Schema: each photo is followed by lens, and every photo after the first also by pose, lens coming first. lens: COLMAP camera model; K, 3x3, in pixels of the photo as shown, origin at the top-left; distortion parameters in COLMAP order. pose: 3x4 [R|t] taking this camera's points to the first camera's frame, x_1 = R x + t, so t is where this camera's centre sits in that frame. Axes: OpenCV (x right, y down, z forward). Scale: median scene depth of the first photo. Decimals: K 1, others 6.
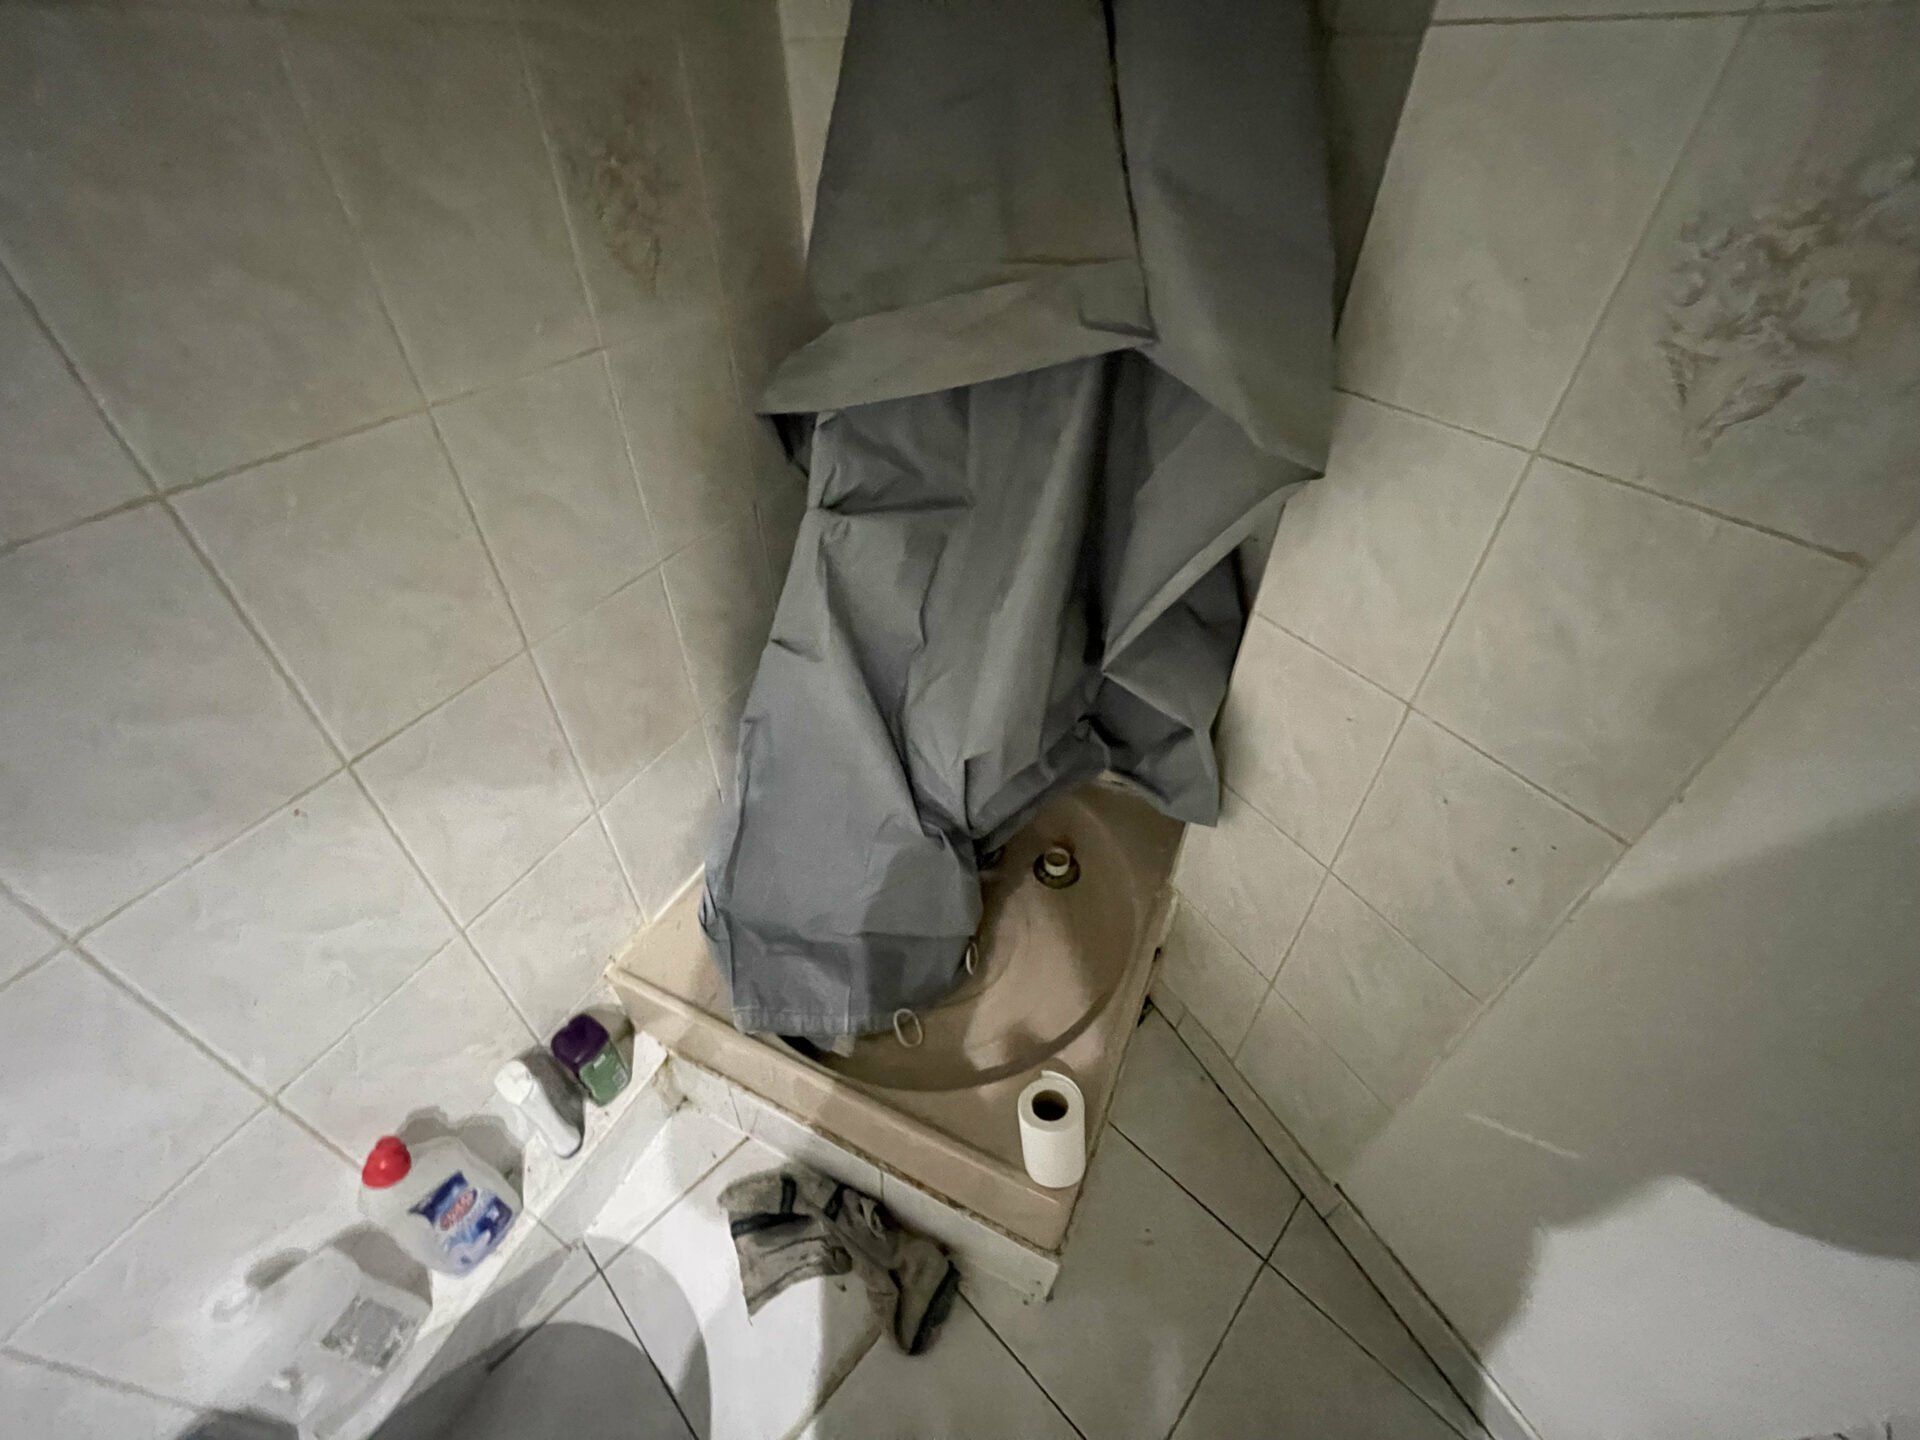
lens RADIAL K [[768.6, 0, 947.0], [0, 768.6, 722.0], [0, 0, 1]] dist [-0.002355, -0.000076]
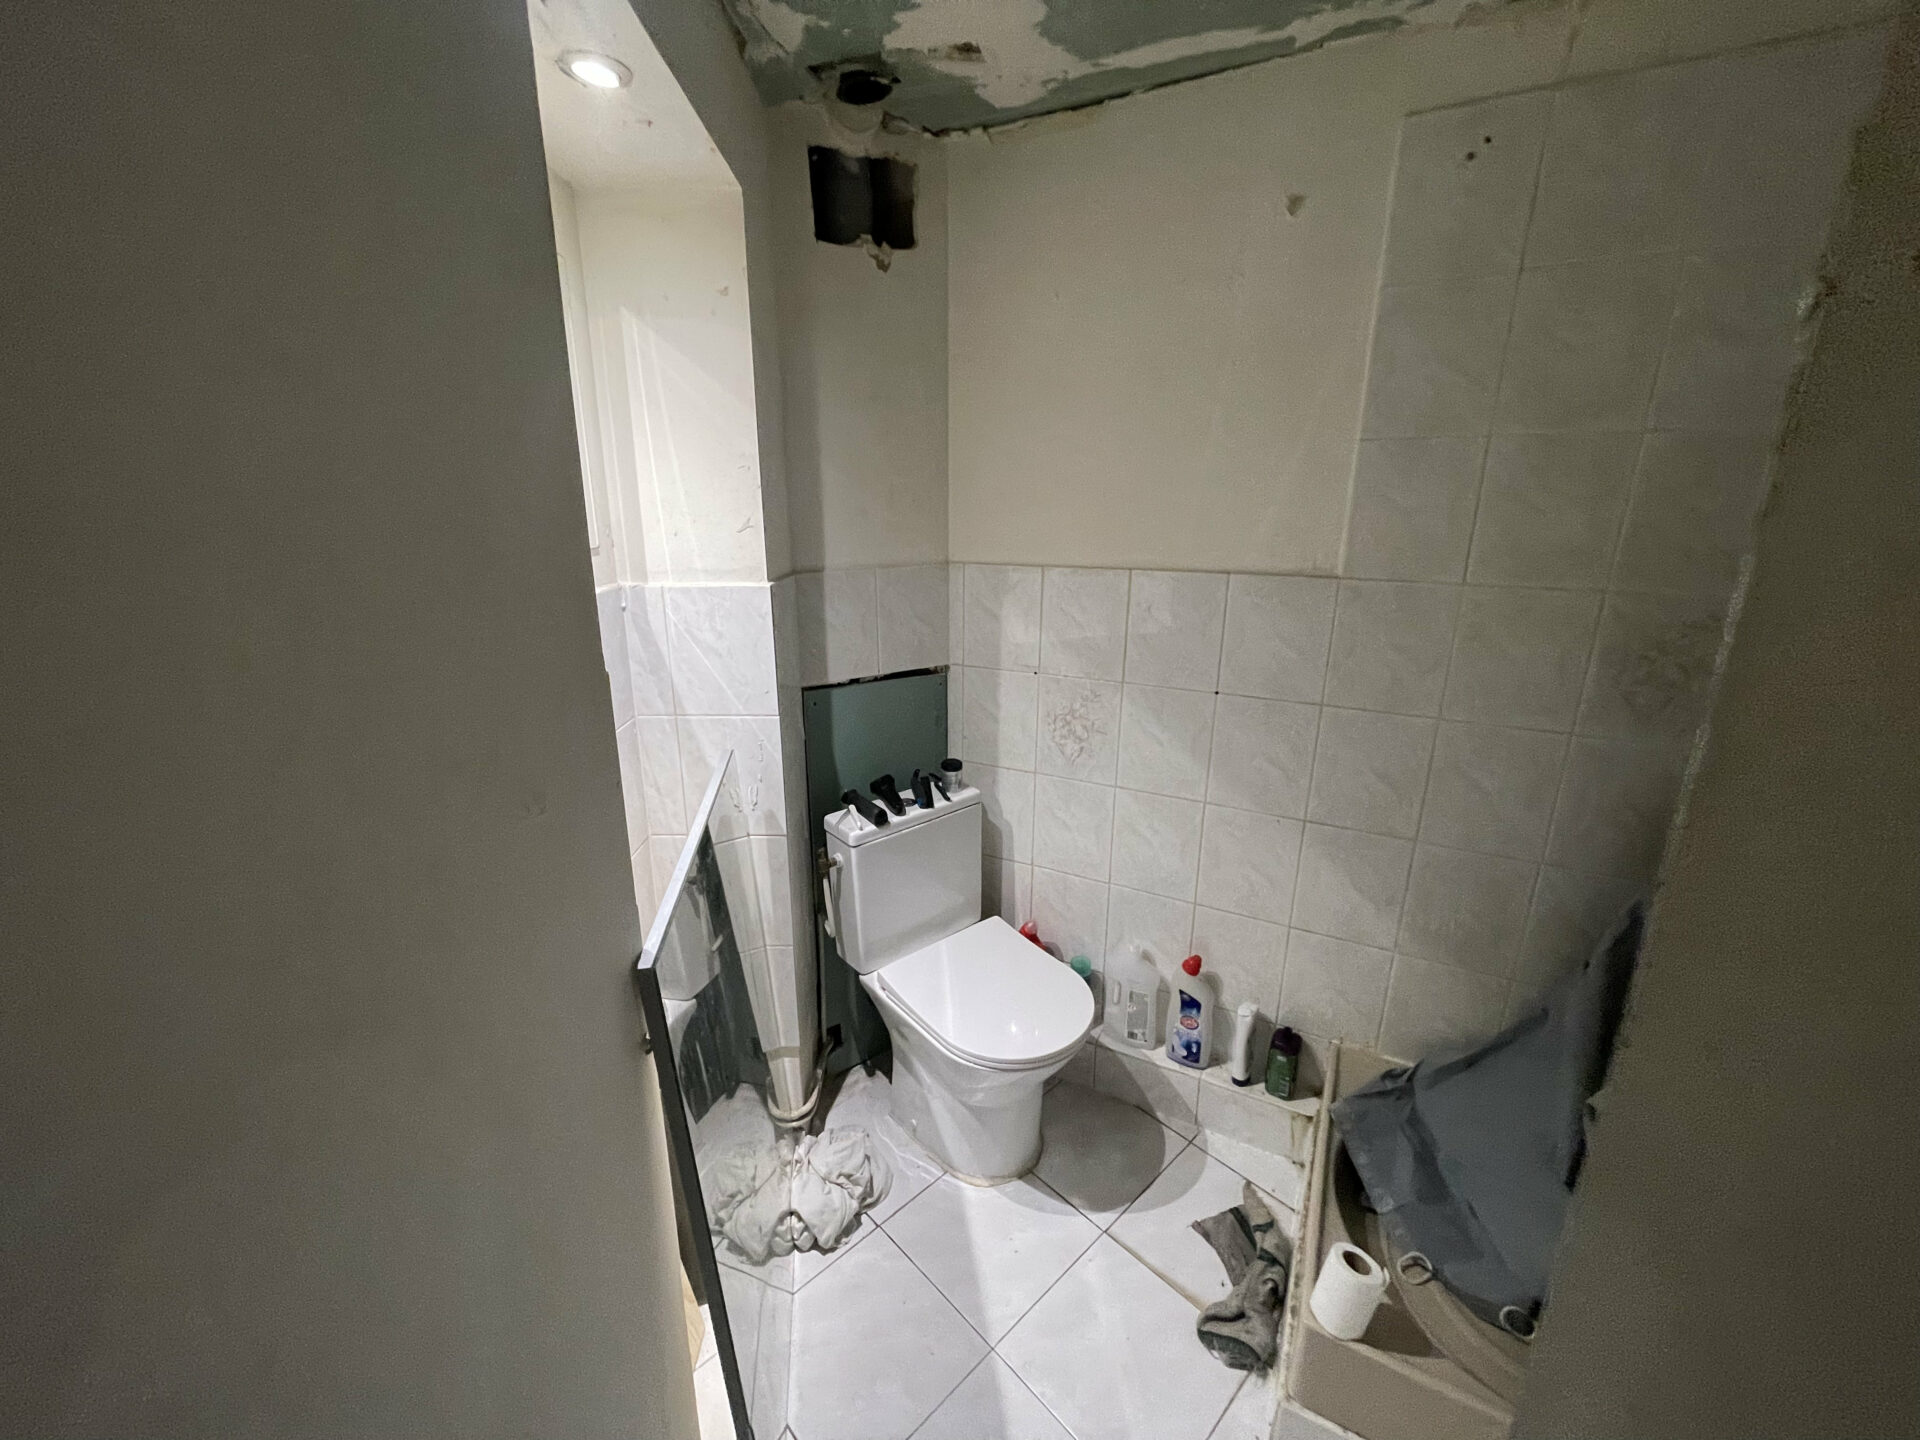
lens RADIAL K [[765.8, 0, 949.4], [0, 765.8, 726.4], [0, 0, 1]] dist [-0.000158, 0.000163]
pose [[-0.059132, 0.285449, -0.956568, 0.982164], [-0.643879, 0.721361, 0.255064, -0.034246], [0.762839, 0.630997, 0.141140, -0.232124]]
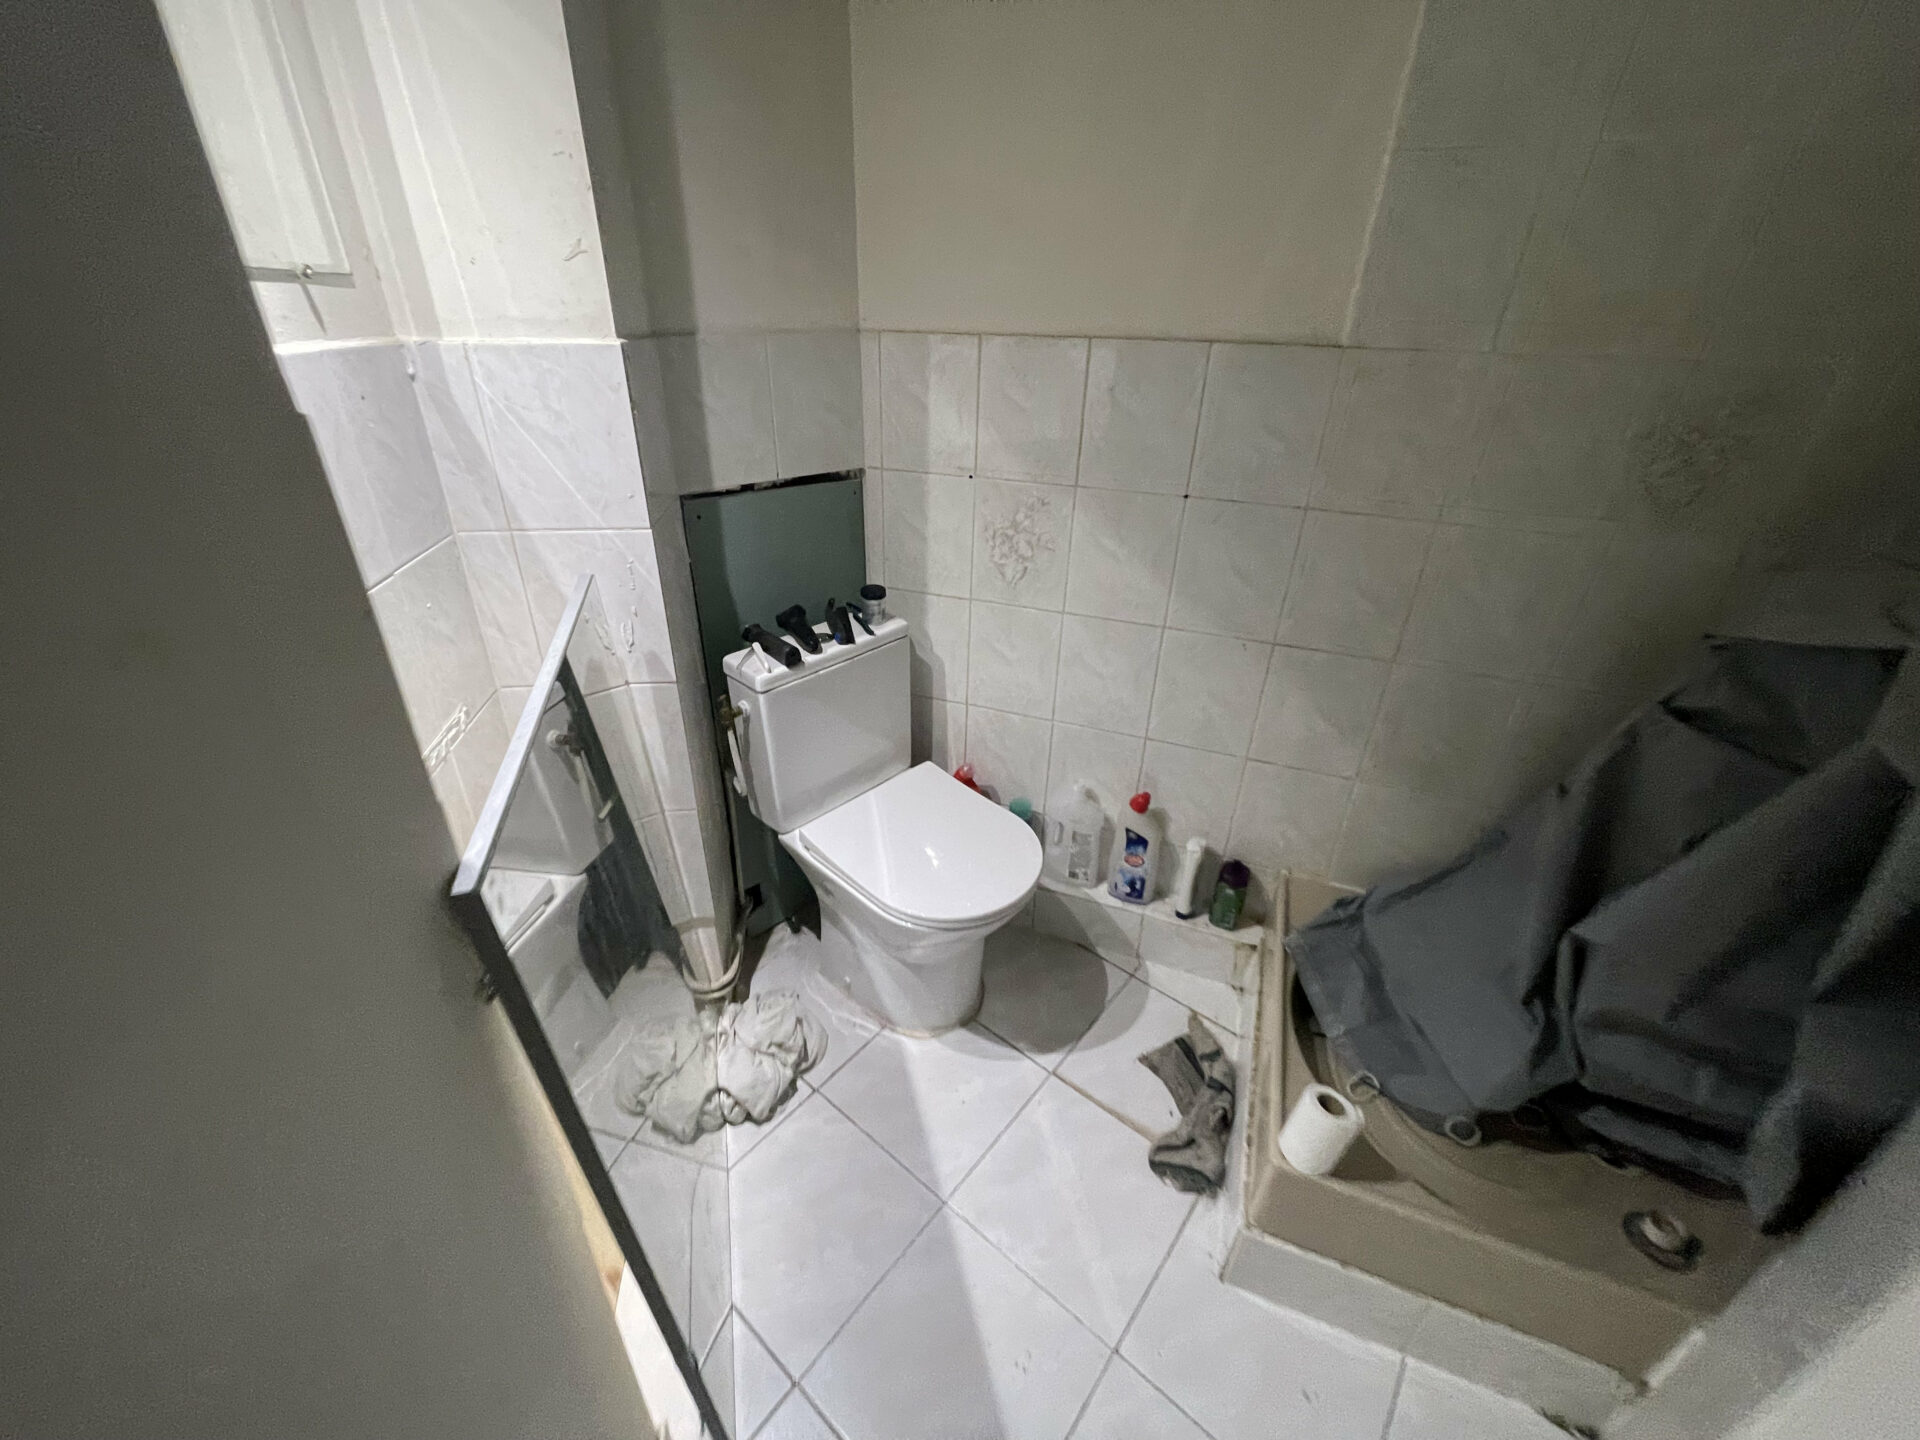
lens RADIAL K [[762.2, 0, 948.0], [0, 762.2, 721.7], [0, 0, 1]] dist [0.002041, -0.003077]
pose [[0.066628, 0.477379, -0.876168, 0.741950], [-0.658959, 0.680424, 0.320618, 0.080606], [0.749222, 0.555996, 0.359908, -0.206553]]
